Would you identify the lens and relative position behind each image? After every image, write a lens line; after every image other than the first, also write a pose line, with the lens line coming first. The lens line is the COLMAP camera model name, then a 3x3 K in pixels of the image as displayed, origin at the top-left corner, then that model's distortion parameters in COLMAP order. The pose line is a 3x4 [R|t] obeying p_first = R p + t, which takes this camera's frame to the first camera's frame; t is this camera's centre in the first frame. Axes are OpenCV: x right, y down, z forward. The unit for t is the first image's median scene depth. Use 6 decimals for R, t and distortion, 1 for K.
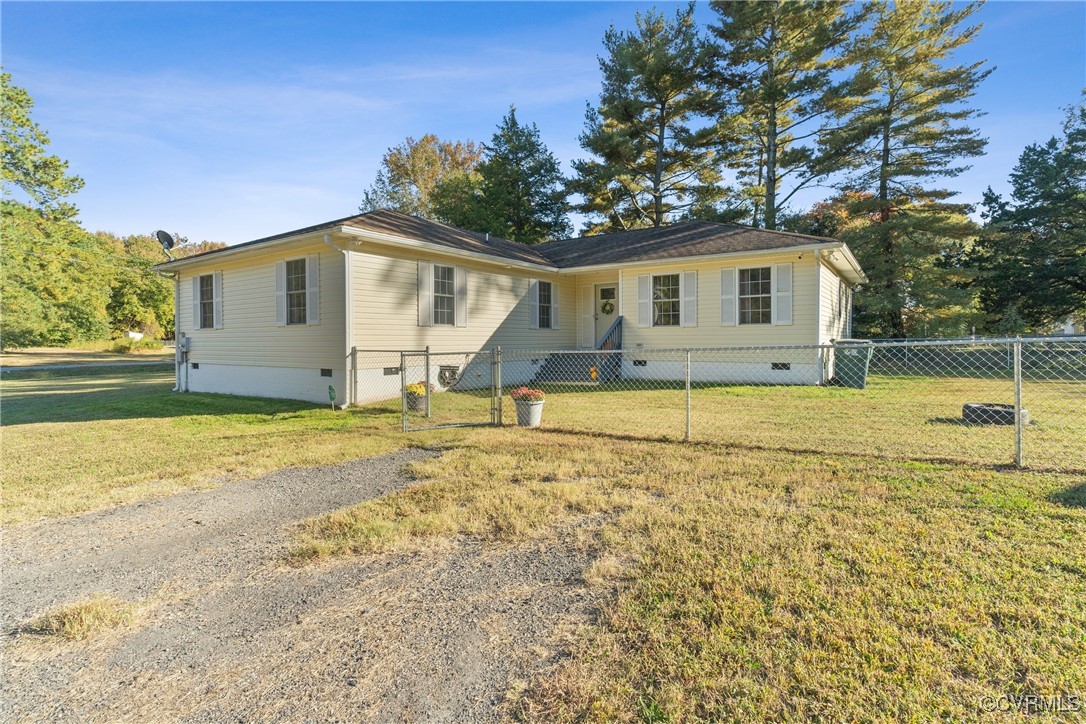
lens RADIAL K [[527.0, 0, 545.7], [0, 527.0, 353.9], [0, 0, 1]] dist [-0.005146, 0.001065]
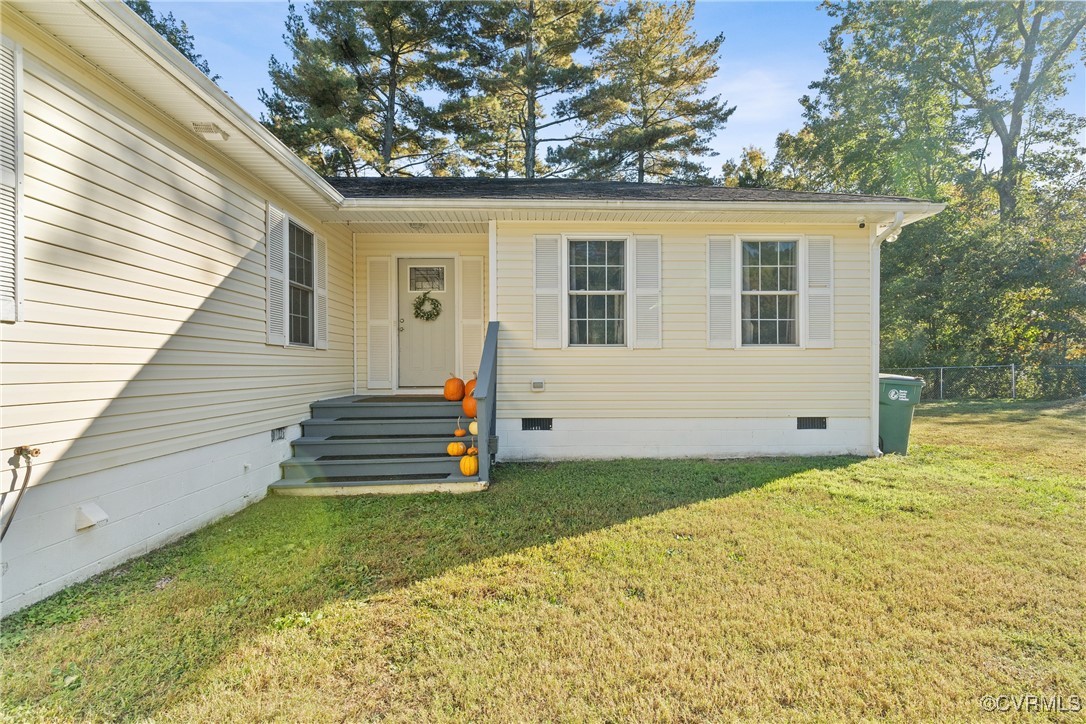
lens RADIAL K [[527.0, 0, 546.5], [0, 527.0, 371.9], [0, 0, 1]] dist [-0.005146, 0.001065]
pose [[0.813941, -0.001883, 0.580944, -0.044191], [0.013104, 0.999800, -0.015119, -0.011010], [-0.580799, 0.019918, 0.813803, 0.313798]]
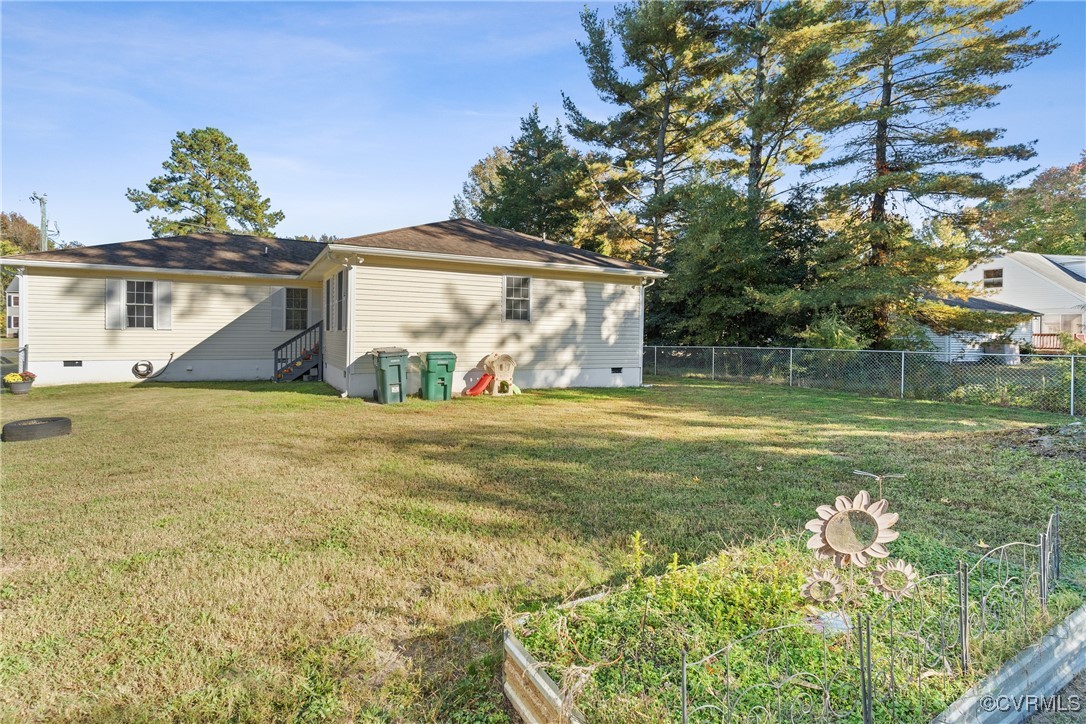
lens RADIAL K [[527.0, 0, 549.8], [0, 527.0, 339.3], [0, 0, 1]] dist [-0.005146, 0.001065]
pose [[0.899163, 0.014718, -0.437366, 0.518406], [-0.019318, 0.999795, -0.006071, -0.016265], [0.437187, 0.013908, 0.899263, 0.128836]]
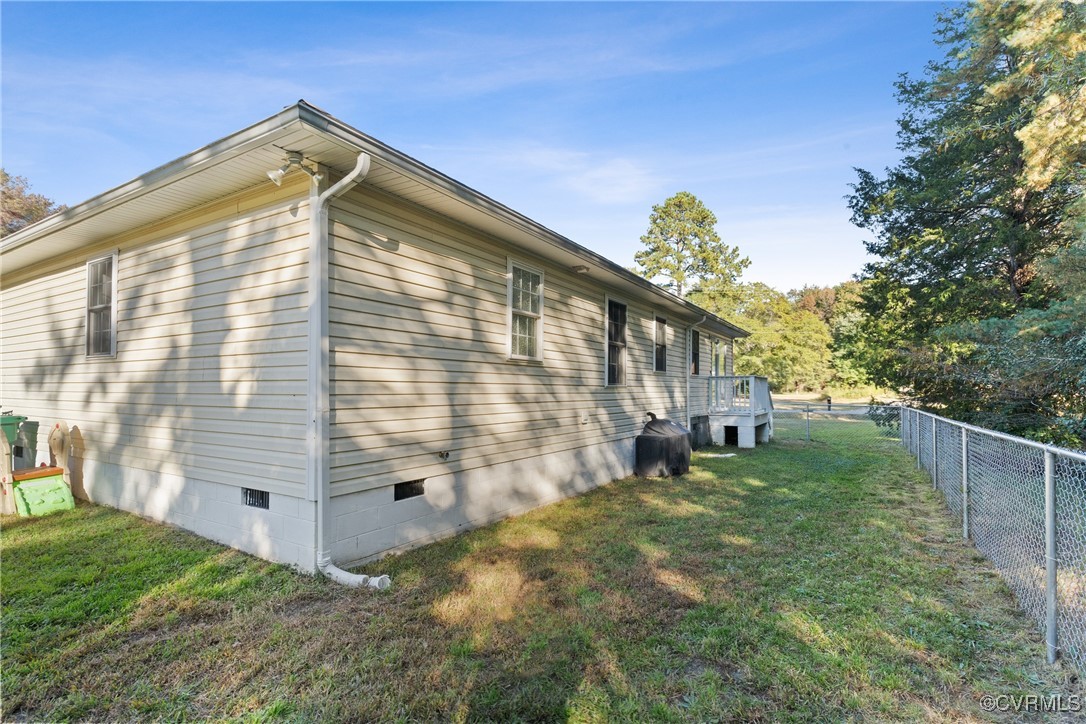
lens RADIAL K [[527.0, 0, 548.2], [0, 527.0, 378.1], [0, 0, 1]] dist [-0.005146, 0.001065]
pose [[0.054957, -0.016490, -0.998353, 0.512810], [-0.023494, 0.999565, -0.017803, -0.024731], [0.998212, 0.024434, 0.054546, 0.698332]]
